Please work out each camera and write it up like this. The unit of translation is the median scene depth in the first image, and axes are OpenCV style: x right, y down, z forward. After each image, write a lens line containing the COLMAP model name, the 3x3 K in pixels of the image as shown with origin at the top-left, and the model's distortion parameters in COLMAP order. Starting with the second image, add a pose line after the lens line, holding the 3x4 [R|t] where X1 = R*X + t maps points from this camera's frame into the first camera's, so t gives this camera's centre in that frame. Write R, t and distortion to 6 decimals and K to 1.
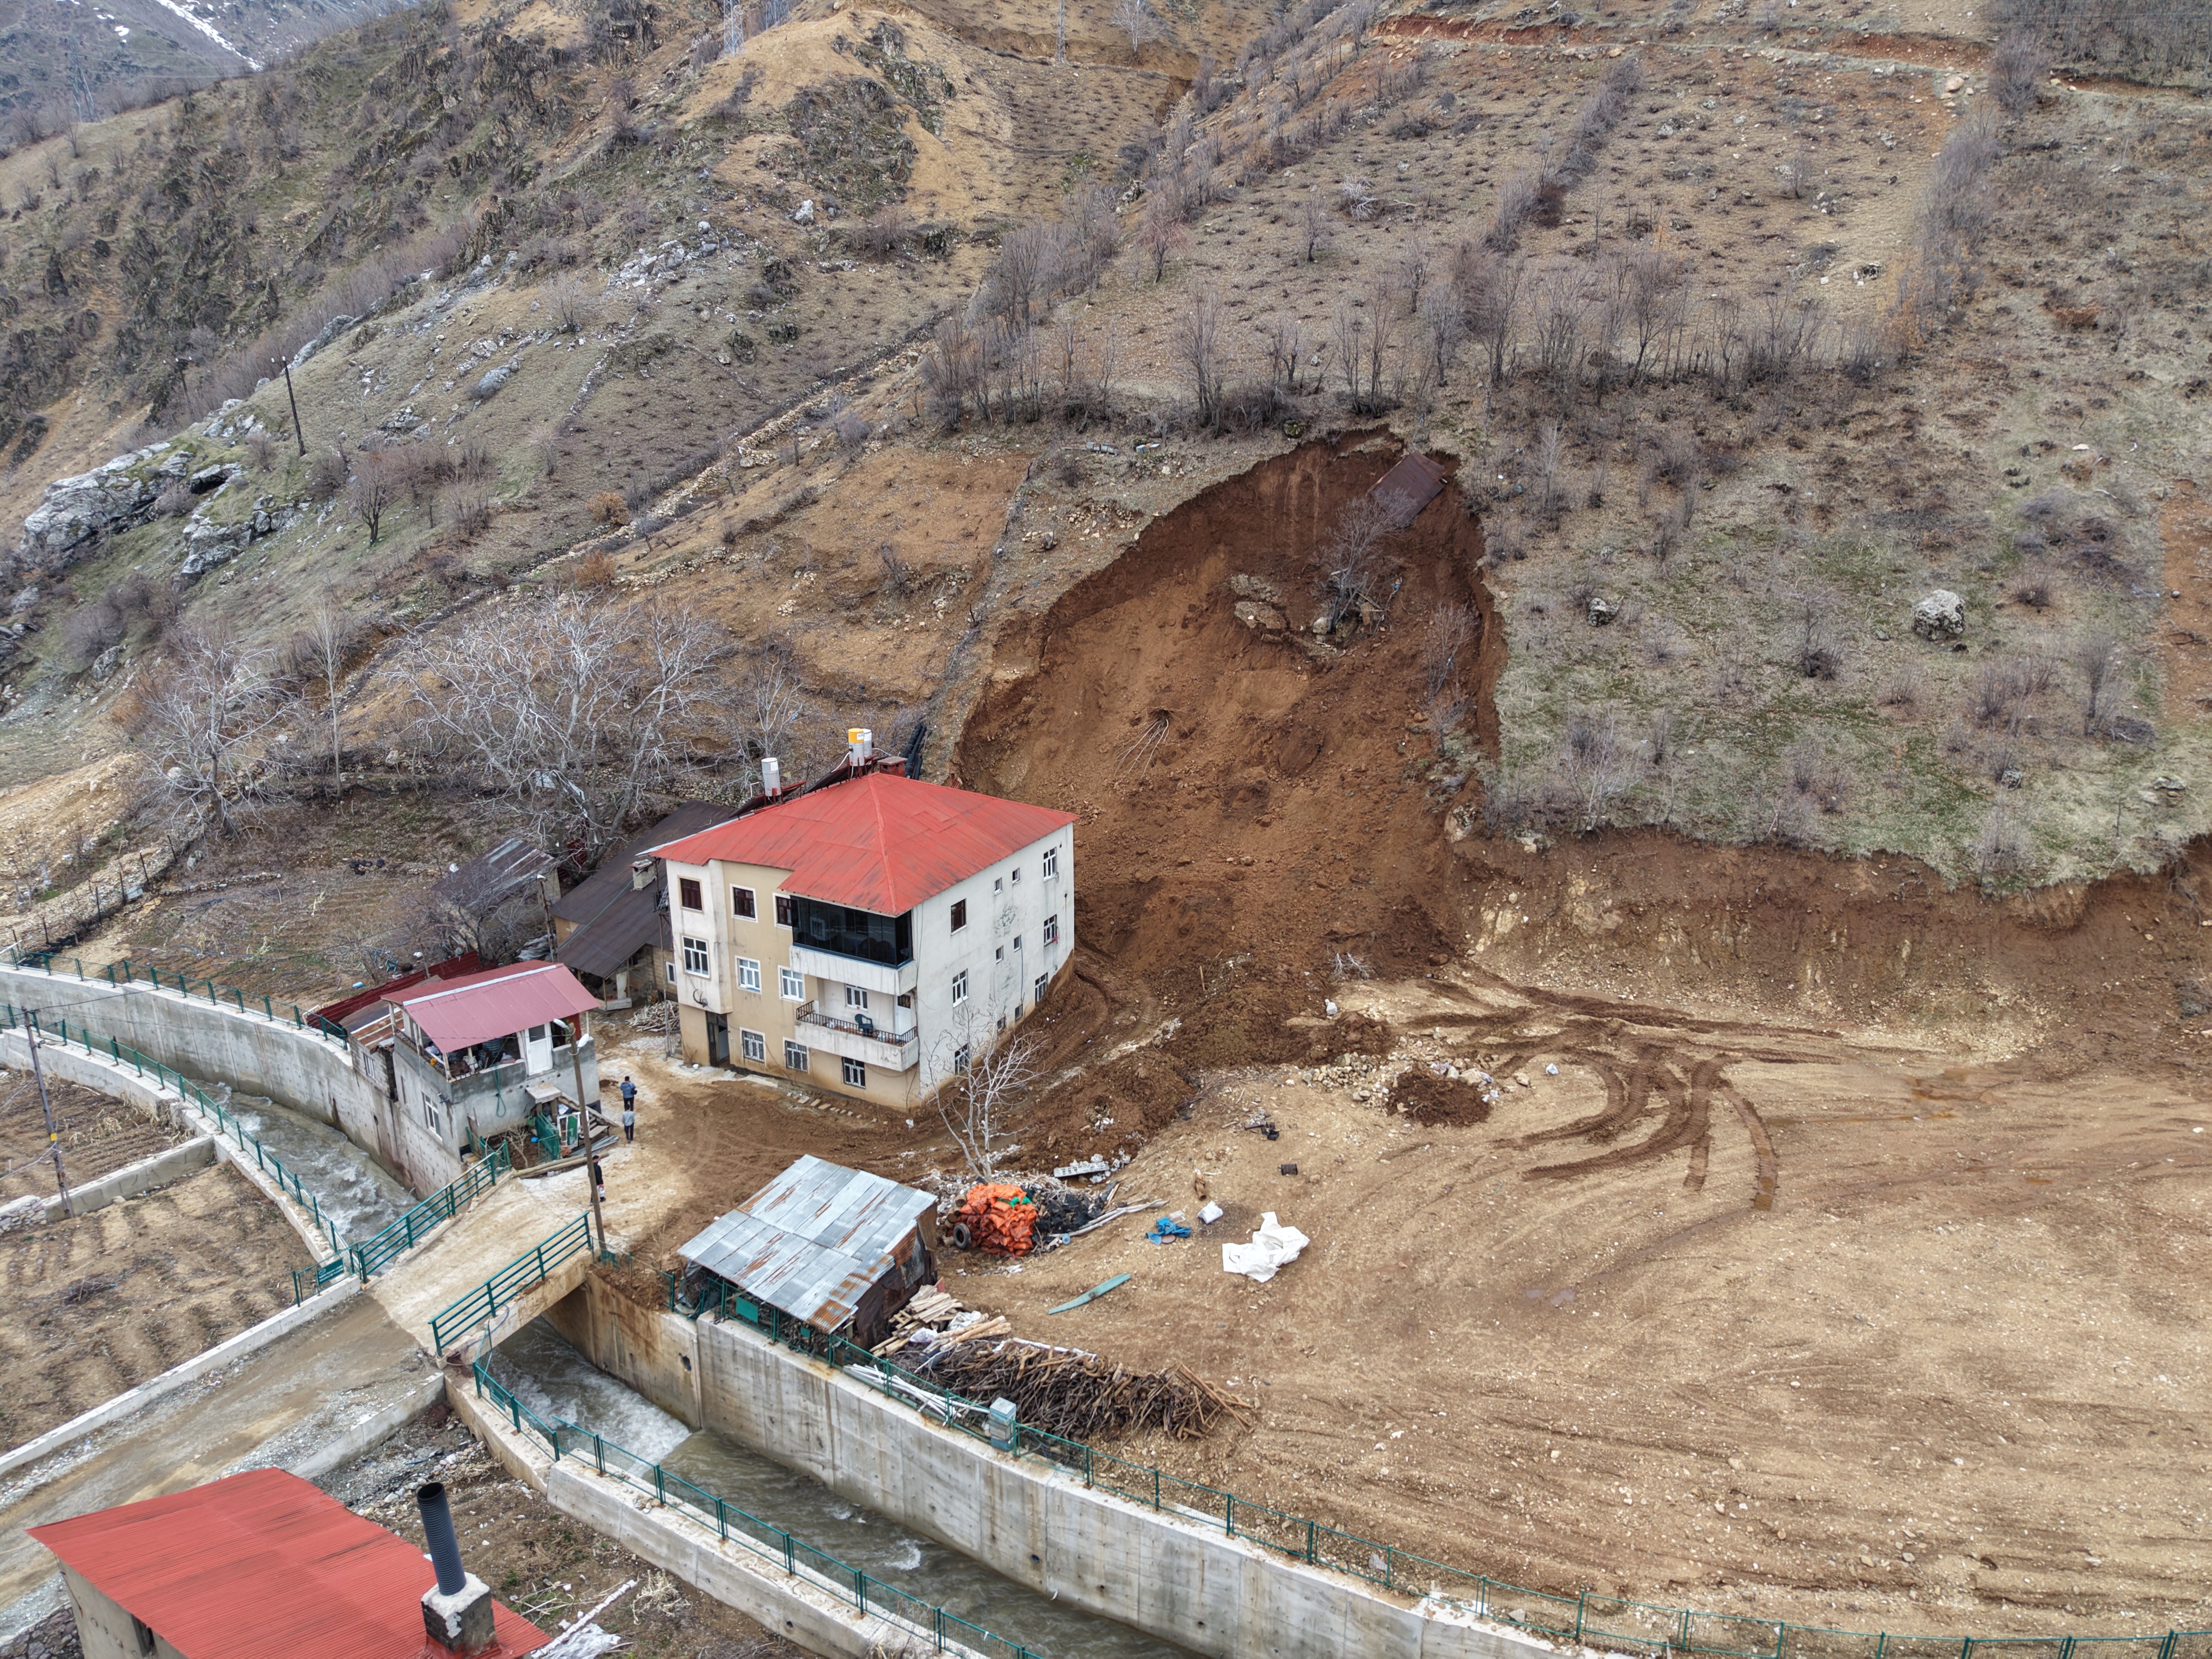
lens RADIAL K [[1474.2, 0, 1107.0], [0, 1474.2, 837.9], [0, 0, 1]] dist [0.022335, -0.018537]
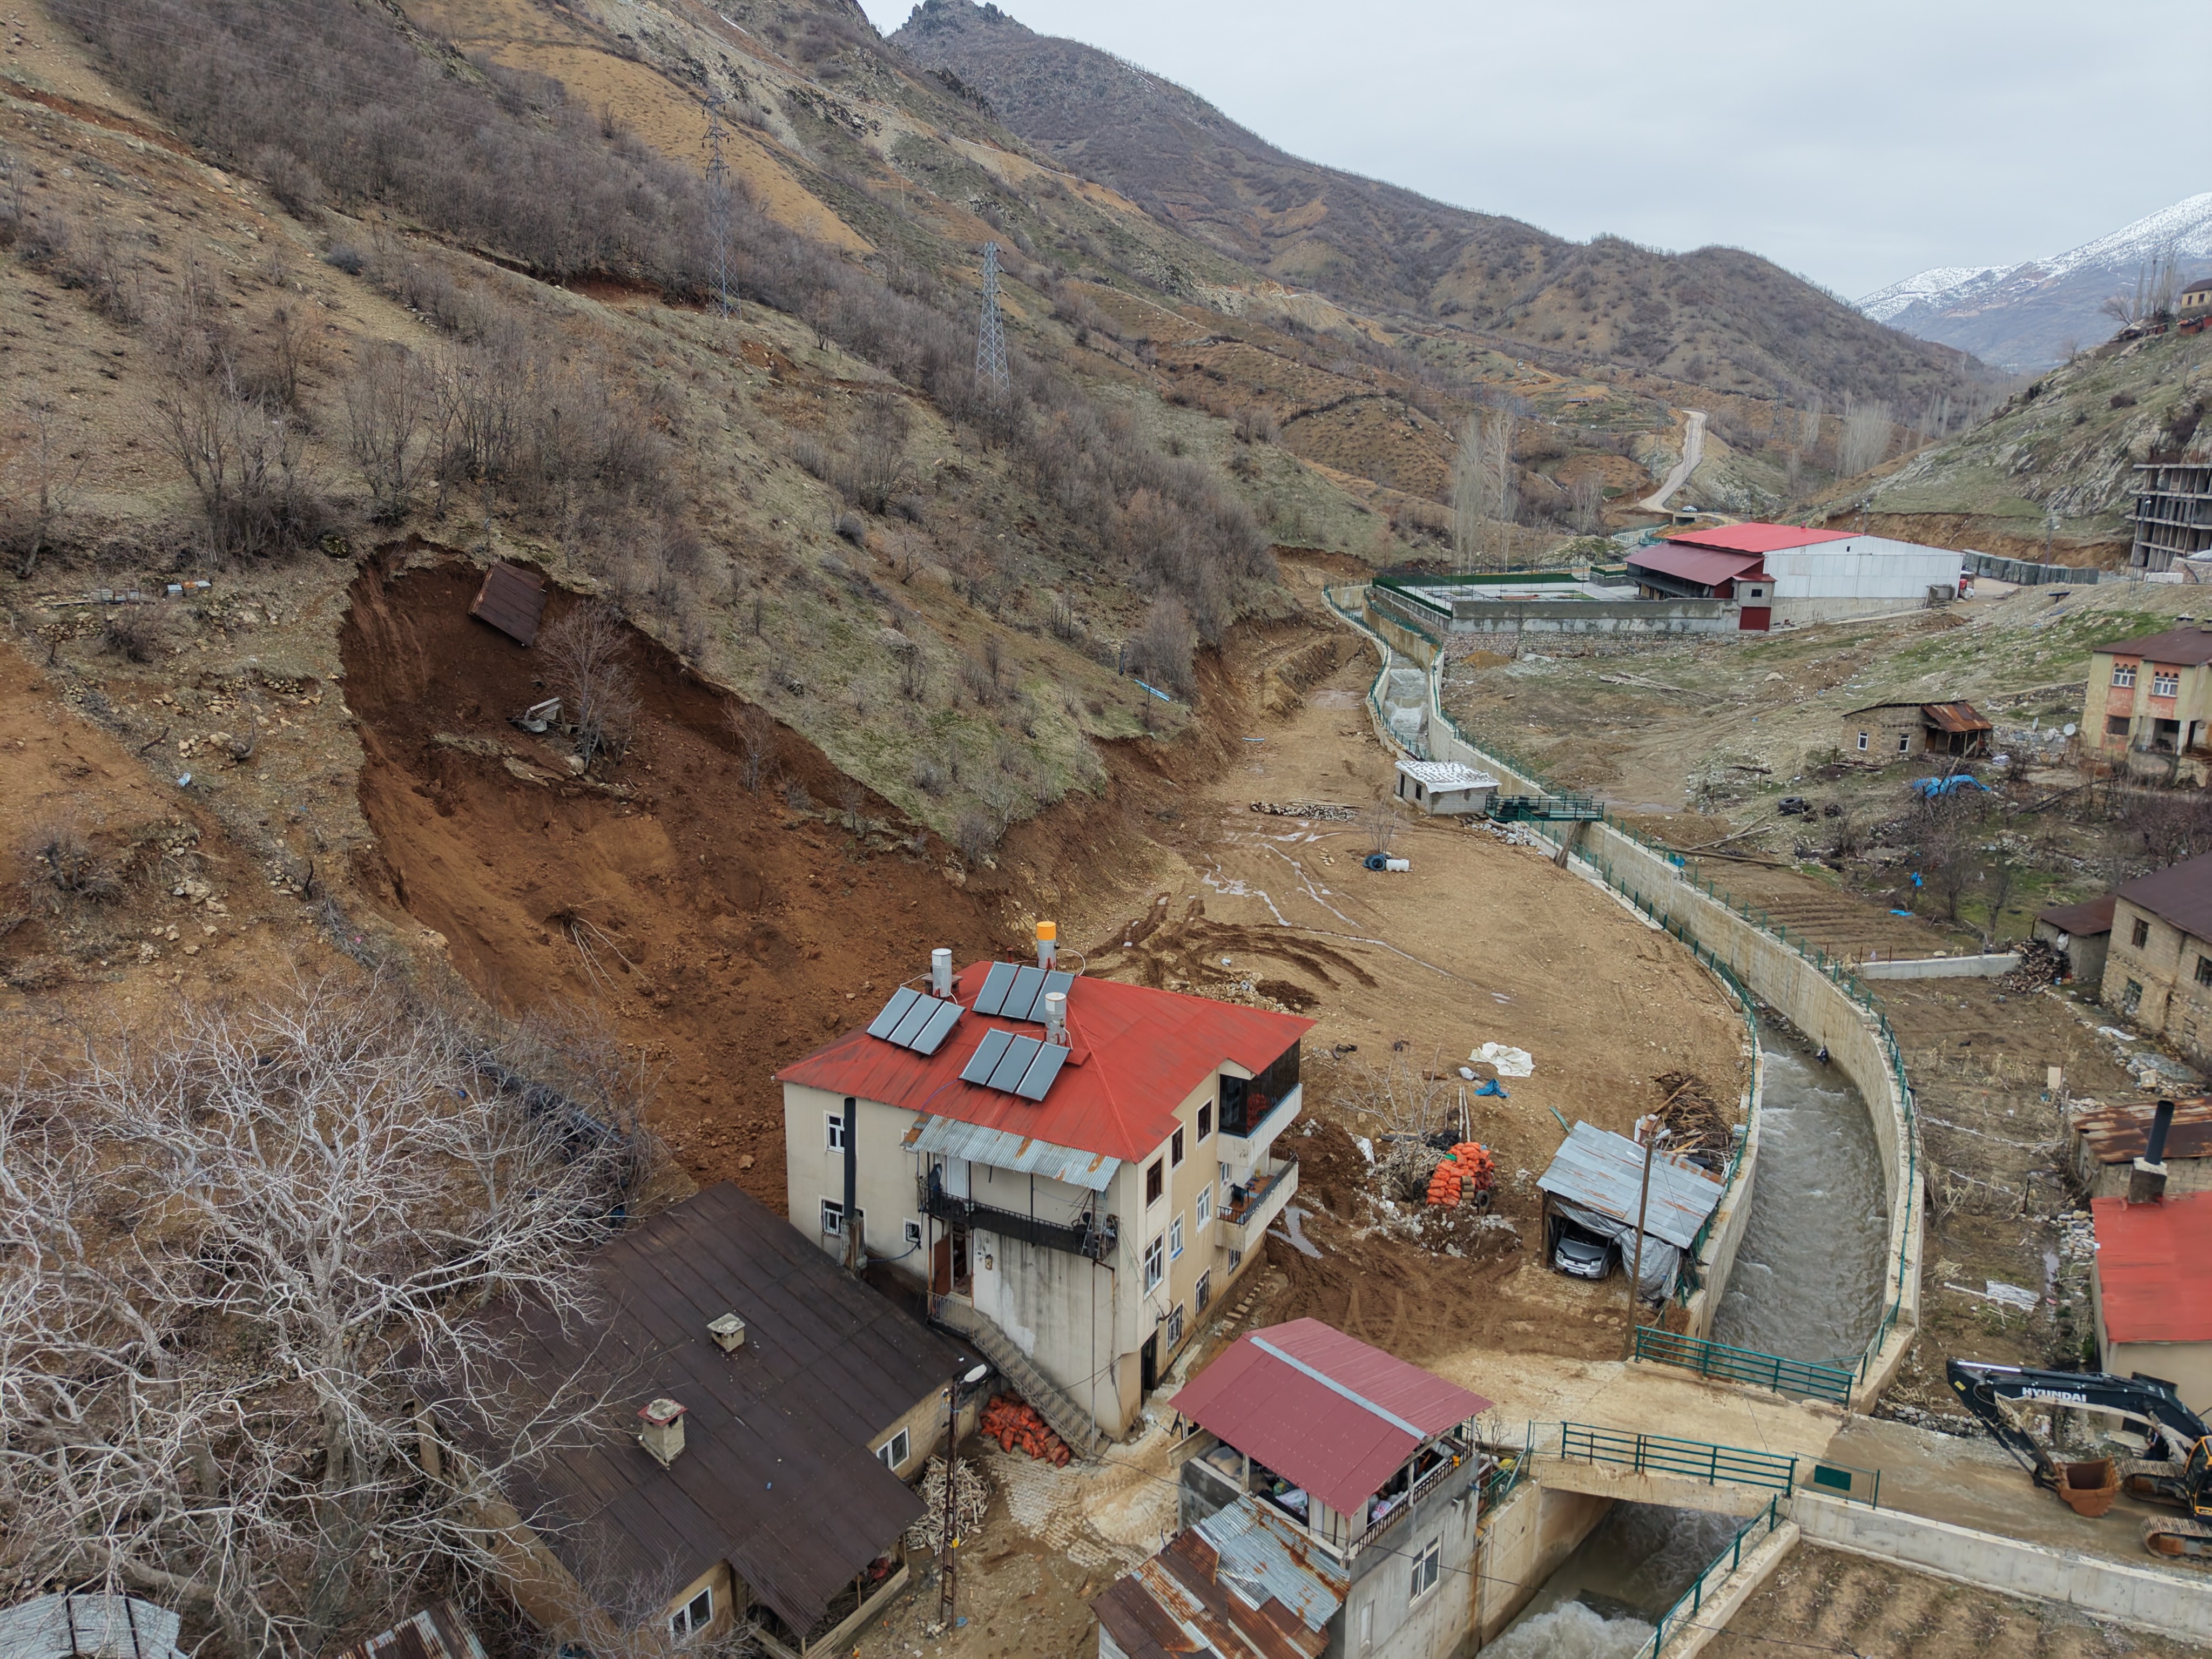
lens RADIAL K [[1476.3, 0, 1106.0], [0, 1476.3, 829.5], [0, 0, 1]] dist [0.030184, -0.031902]
pose [[-0.024499, -0.247582, 0.968557, -0.689783], [0.294155, 0.924172, 0.243677, -0.226871], [-0.955444, 0.290875, 0.050187, 0.672778]]
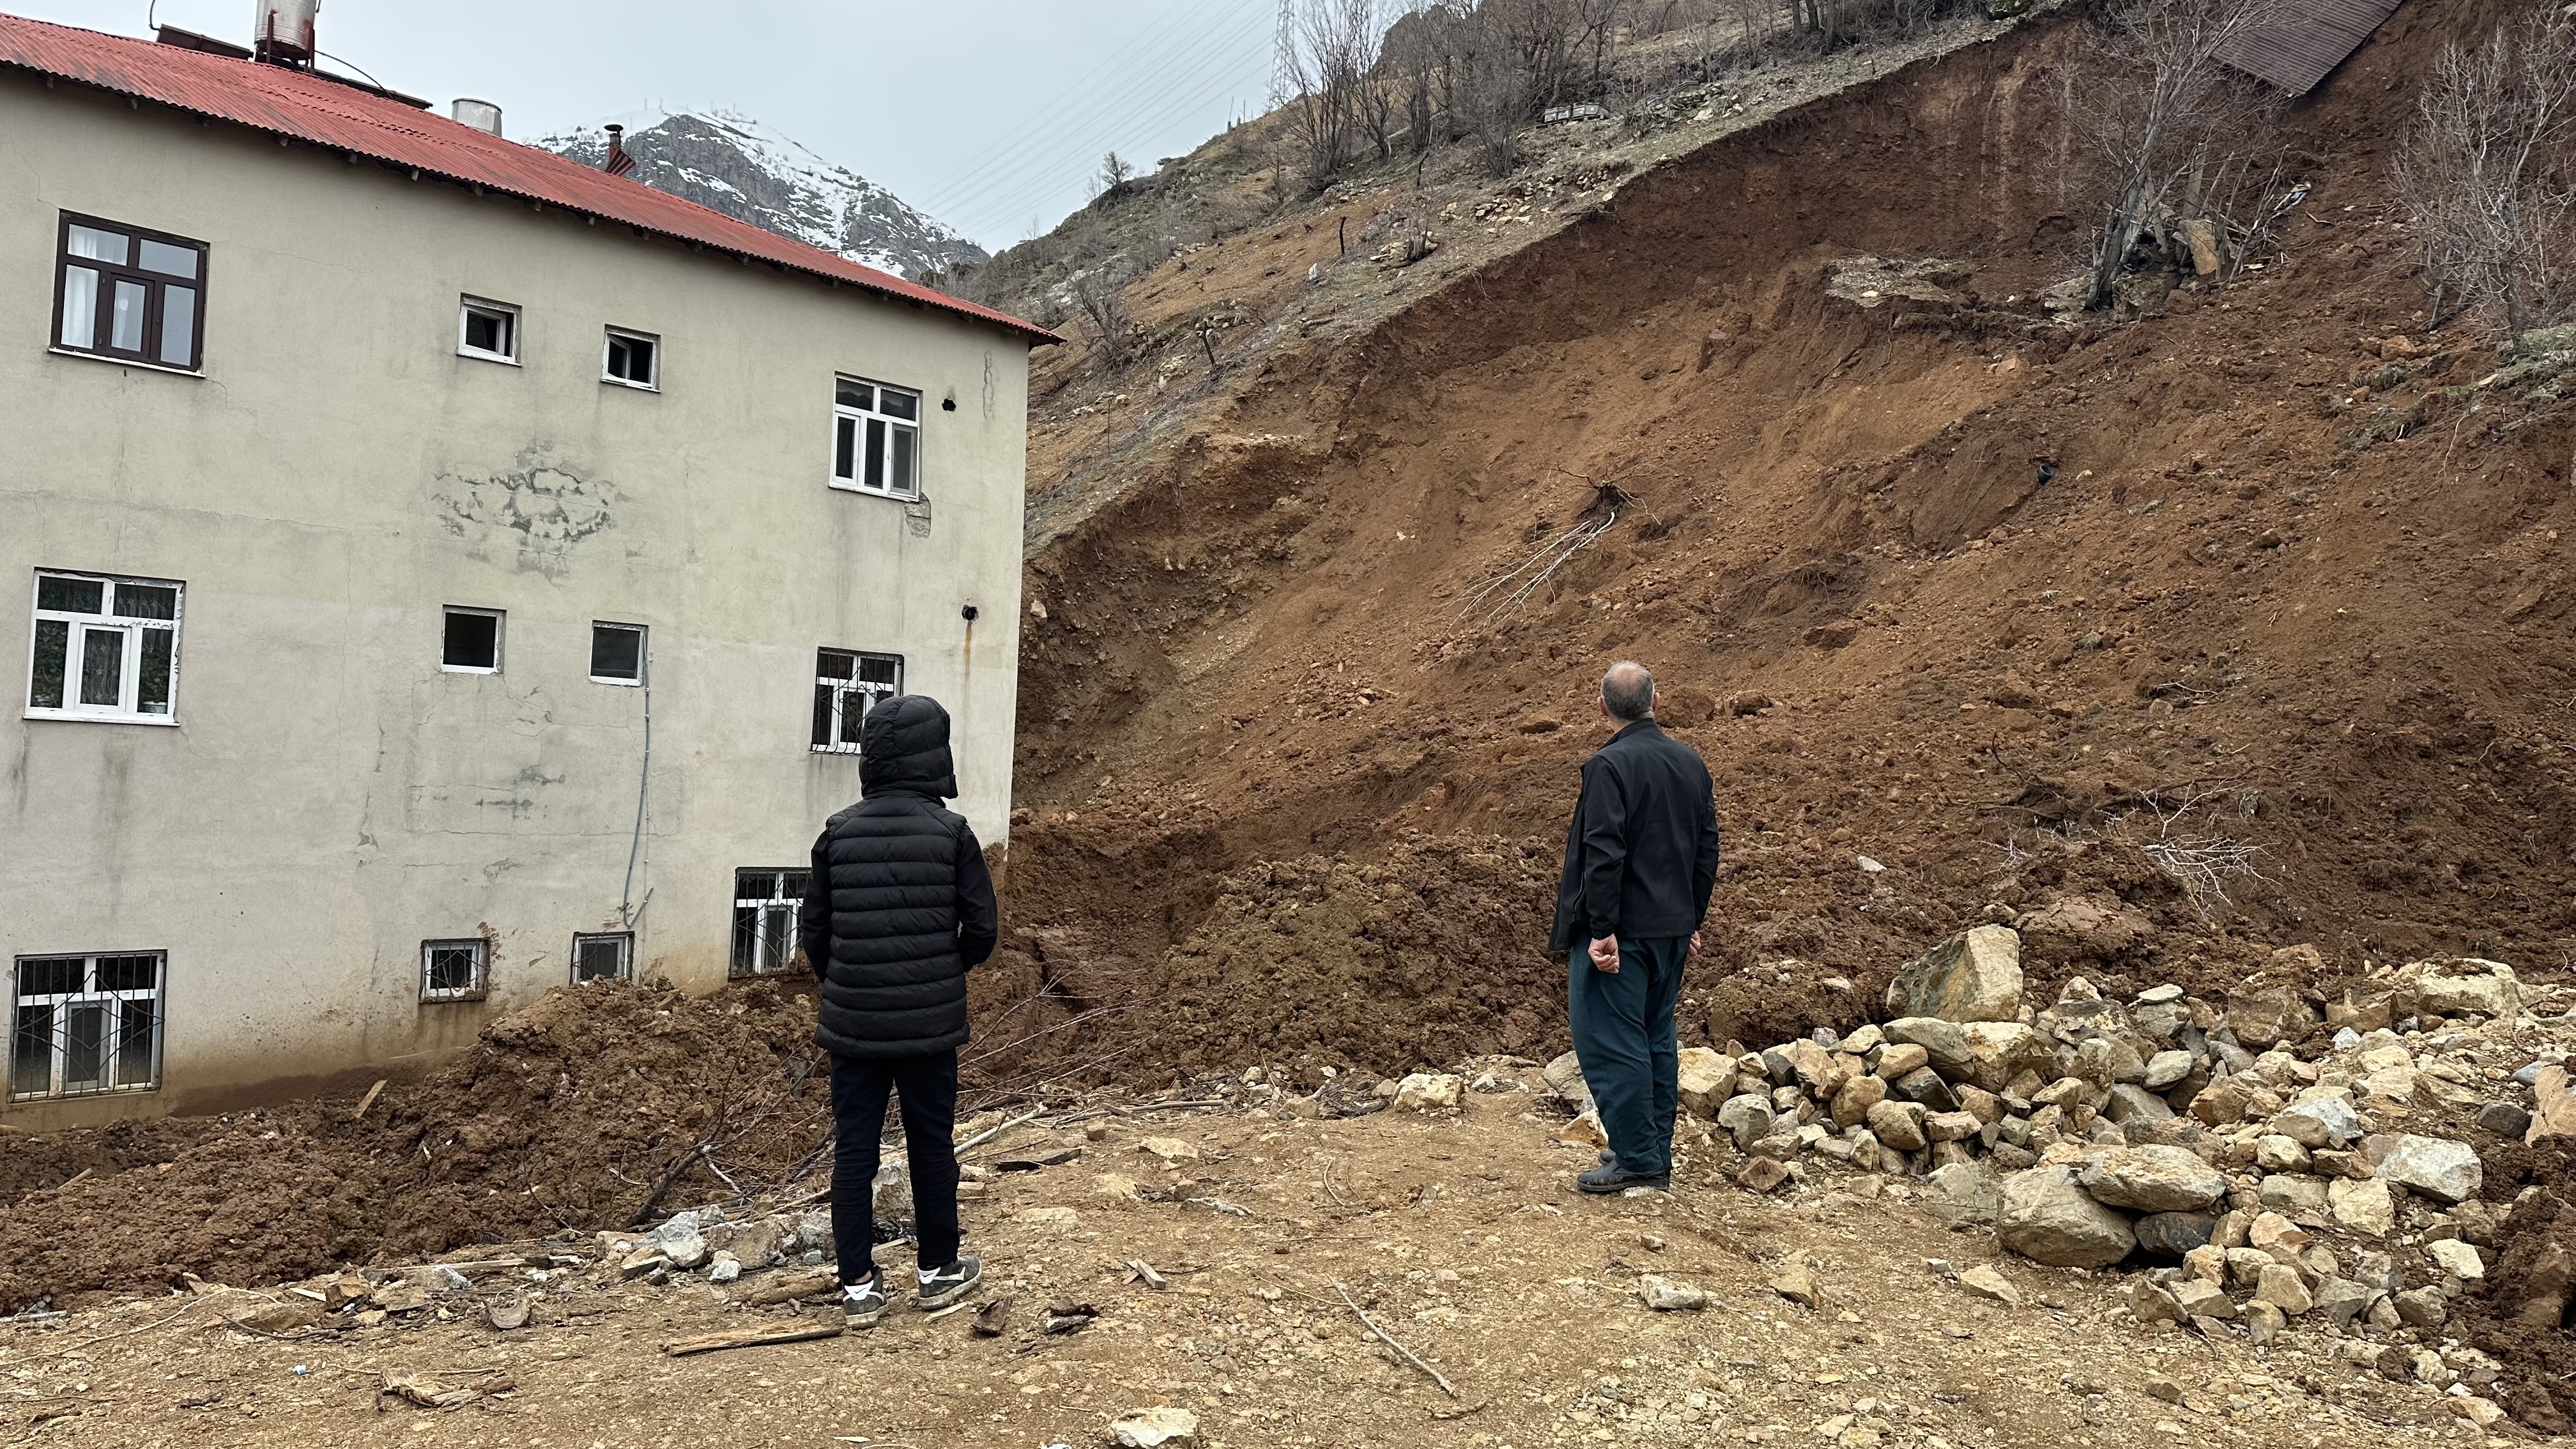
lens RADIAL K [[1786.6, 0, 1305.2], [0, 1786.6, 729.6], [0, 0, 1]] dist [0.142349, -0.262340]
pose [[0.953346, 0.033146, -0.300055, 0.103036], [-0.130943, 0.940986, -0.312090, 0.121980], [0.272002, 0.336820, 0.901425, 0.573275]]
